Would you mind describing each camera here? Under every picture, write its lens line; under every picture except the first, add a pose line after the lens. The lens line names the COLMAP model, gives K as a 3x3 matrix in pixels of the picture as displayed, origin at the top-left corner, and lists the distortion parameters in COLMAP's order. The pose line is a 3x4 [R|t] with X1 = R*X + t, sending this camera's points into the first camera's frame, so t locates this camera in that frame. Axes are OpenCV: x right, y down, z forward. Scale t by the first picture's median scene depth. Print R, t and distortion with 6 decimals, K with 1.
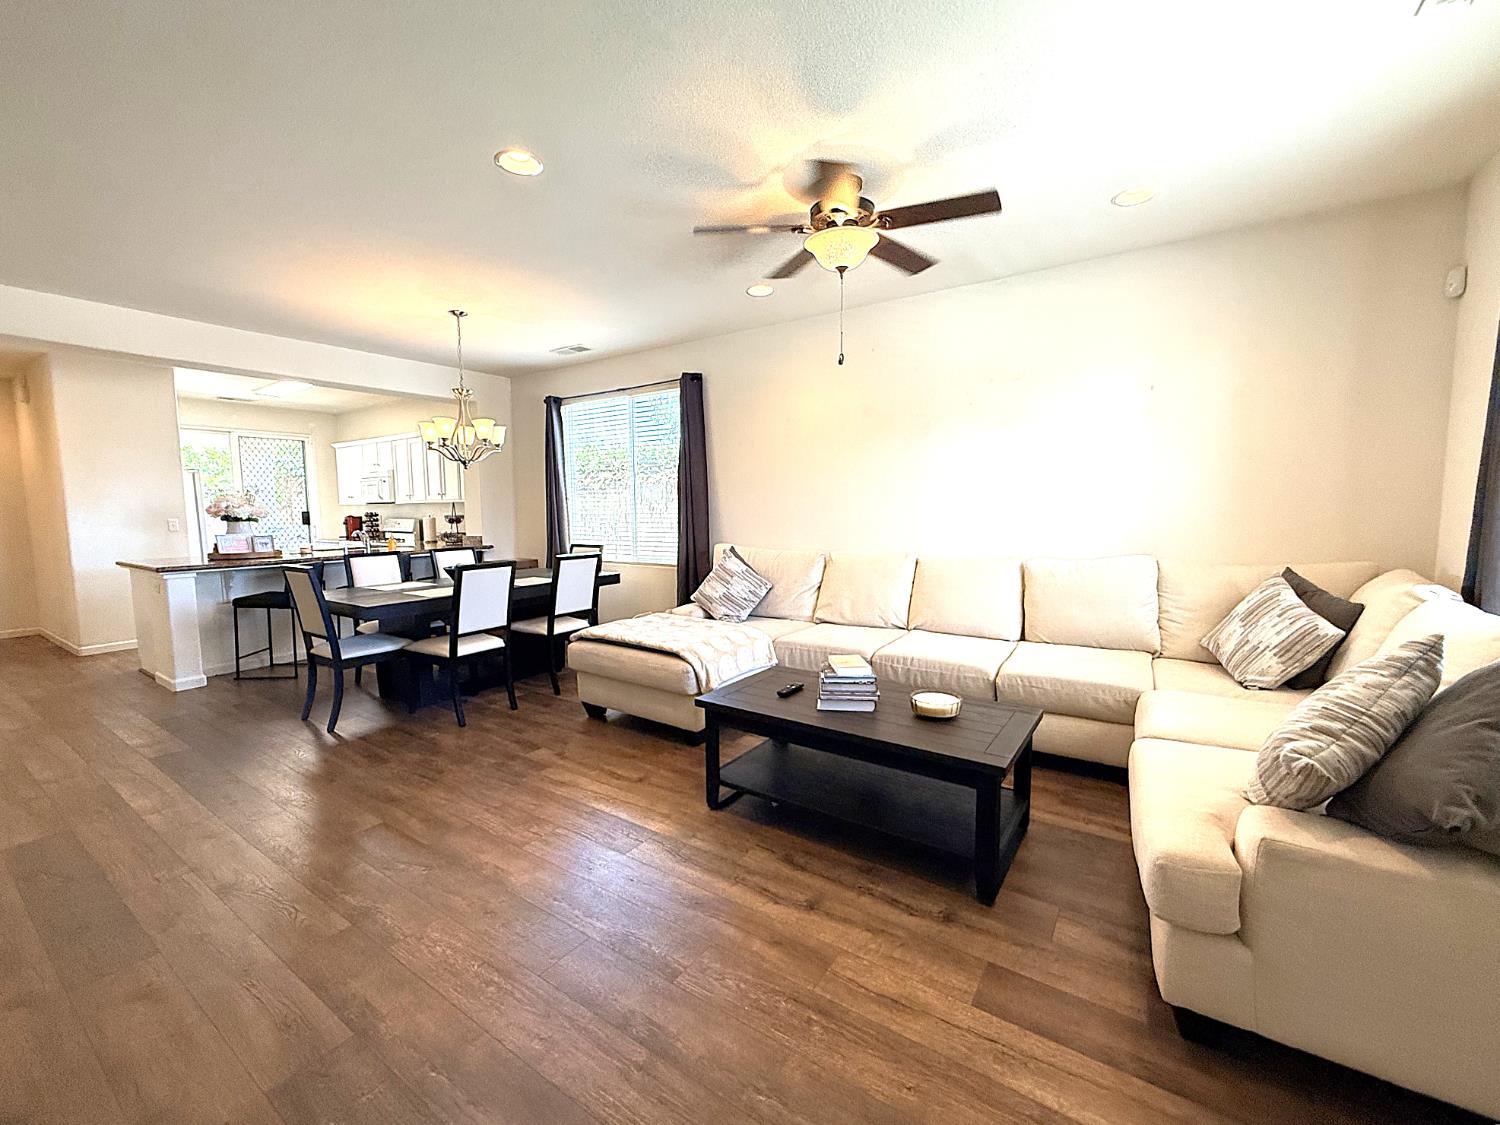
lens RADIAL K [[610.6, 0, 747.9], [0, 610.6, 564.8], [0, 0, 1]] dist [-0.001597, -0.000558]
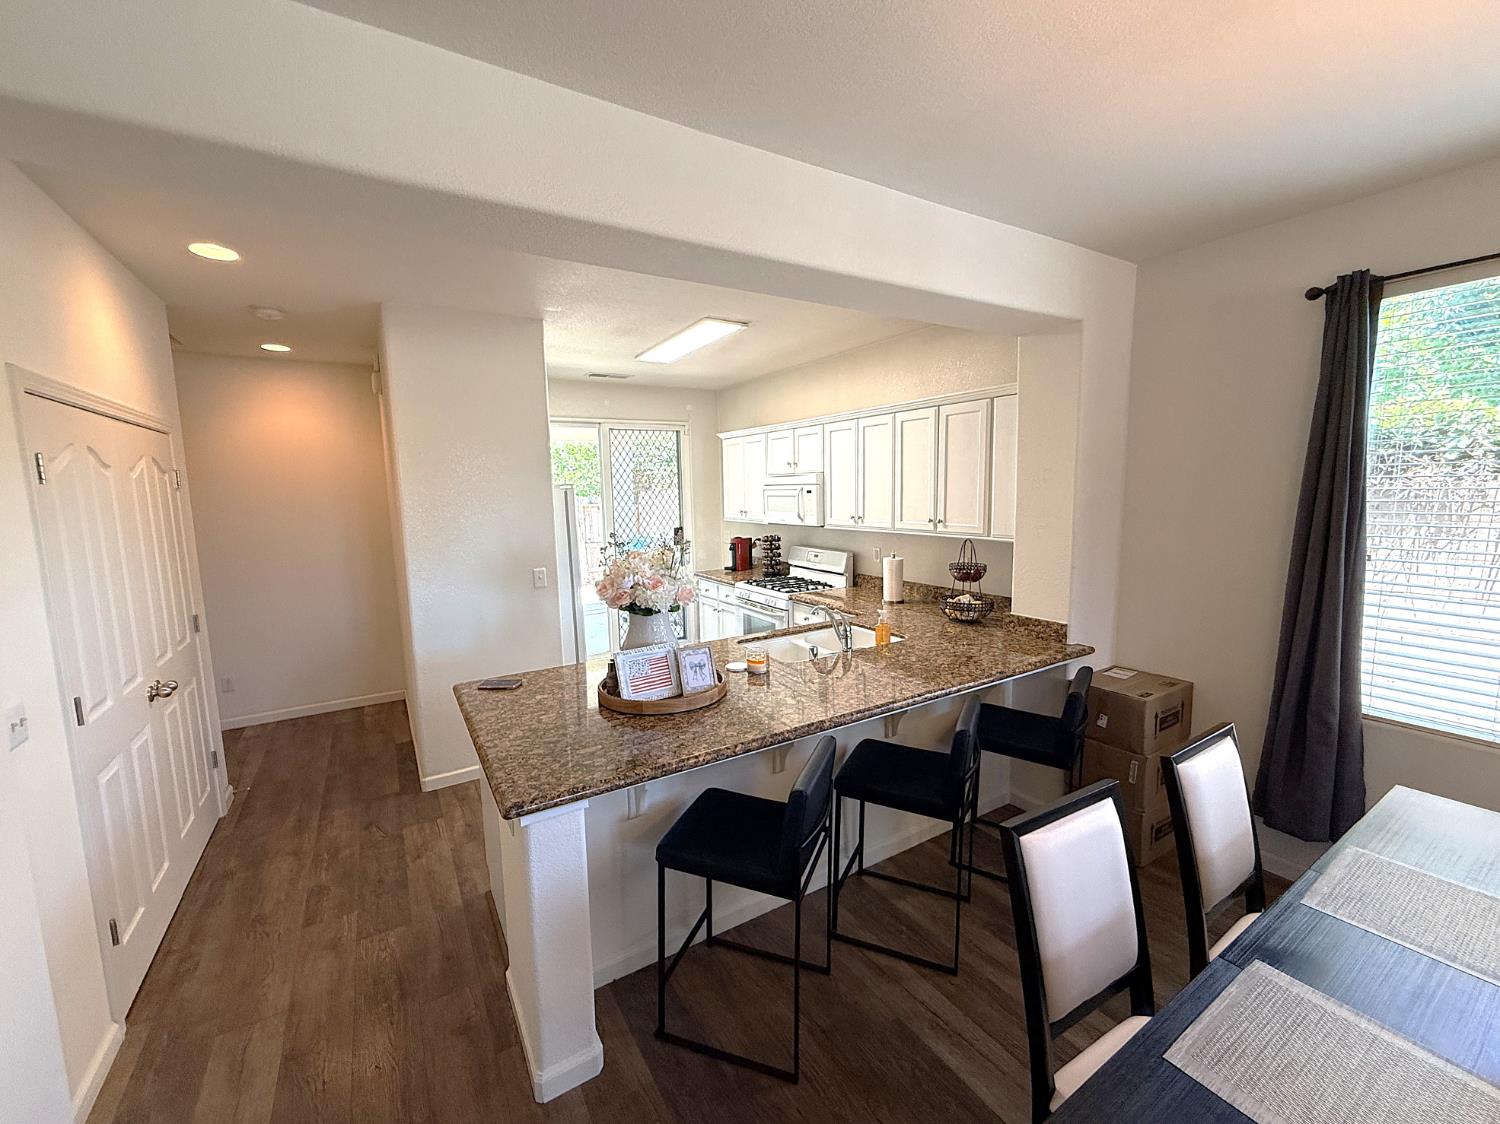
lens RADIAL K [[610.6, 0, 747.9], [0, 610.6, 564.3], [0, 0, 1]] dist [-0.001597, -0.000558]
pose [[0.910652, 0.042499, -0.410982, -0.487549], [-0.026938, 0.998686, 0.043585, -0.109998], [0.412295, -0.028620, 0.910601, 0.512961]]
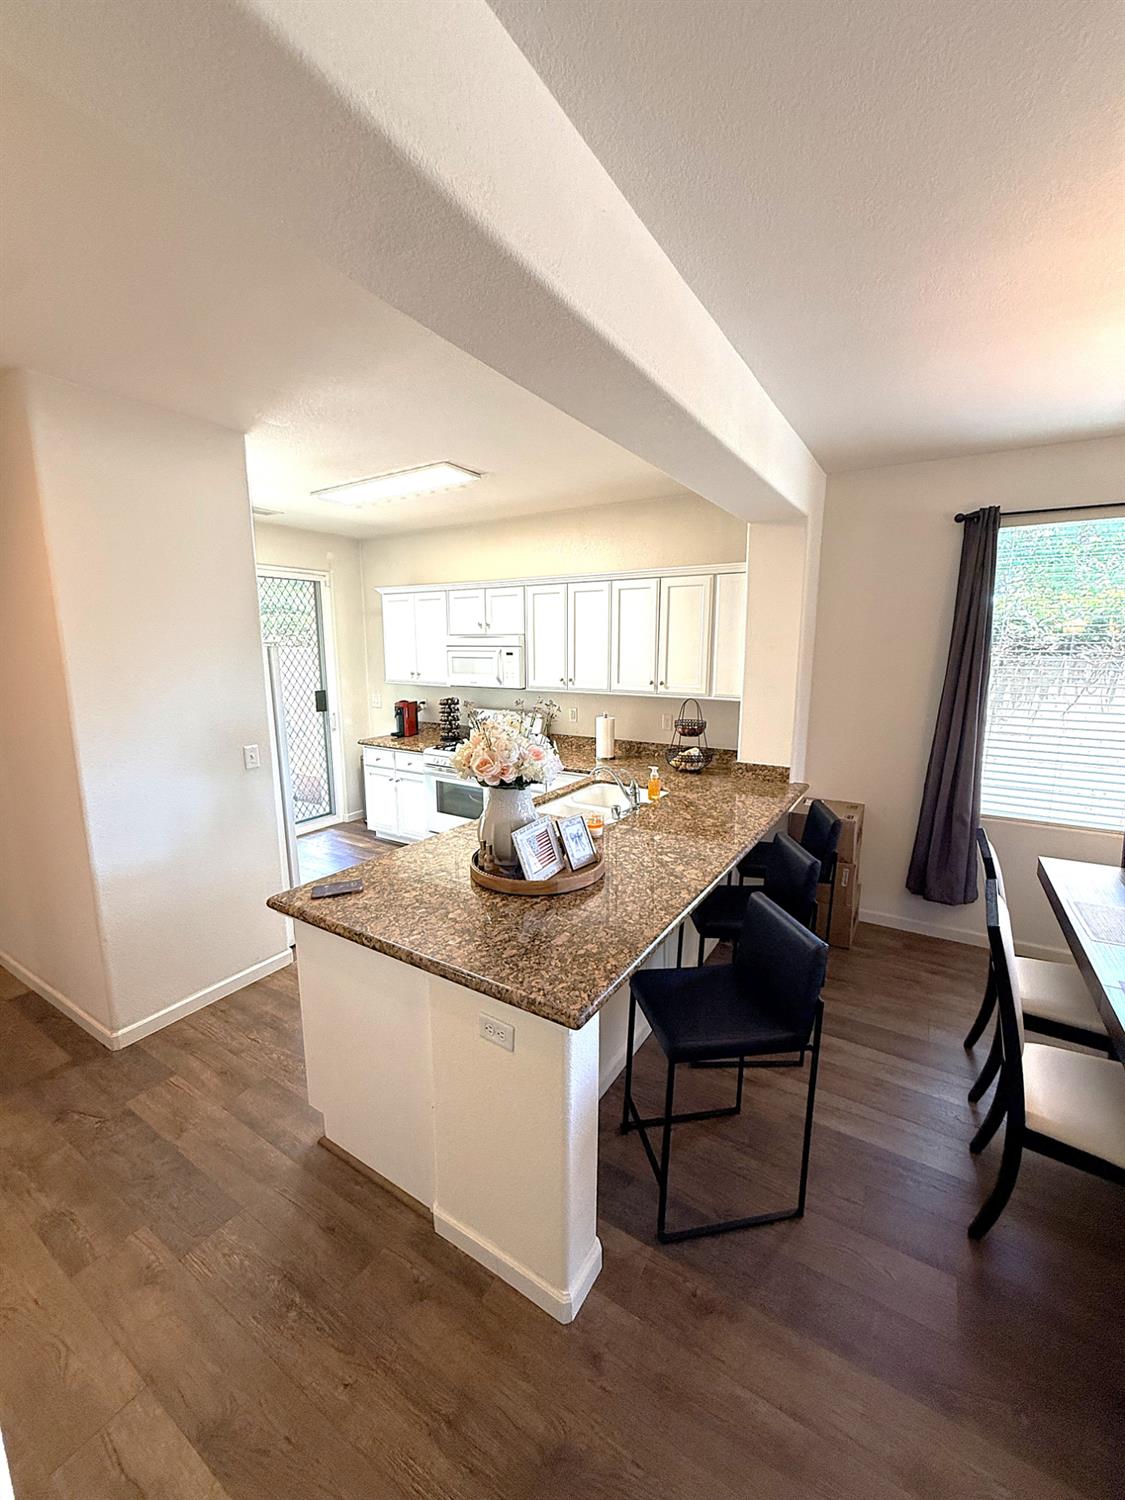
lens RADIAL K [[597.6, 0, 562.5], [0, 597.6, 750.0], [0, 0, 1]] dist [-0.000650, -0.000347]
pose [[0.999316, 0.003403, 0.036830, -0.691187], [-0.006384, 0.996683, 0.081131, -0.110790], [-0.036431, -0.081311, 0.996023, 0.489302]]
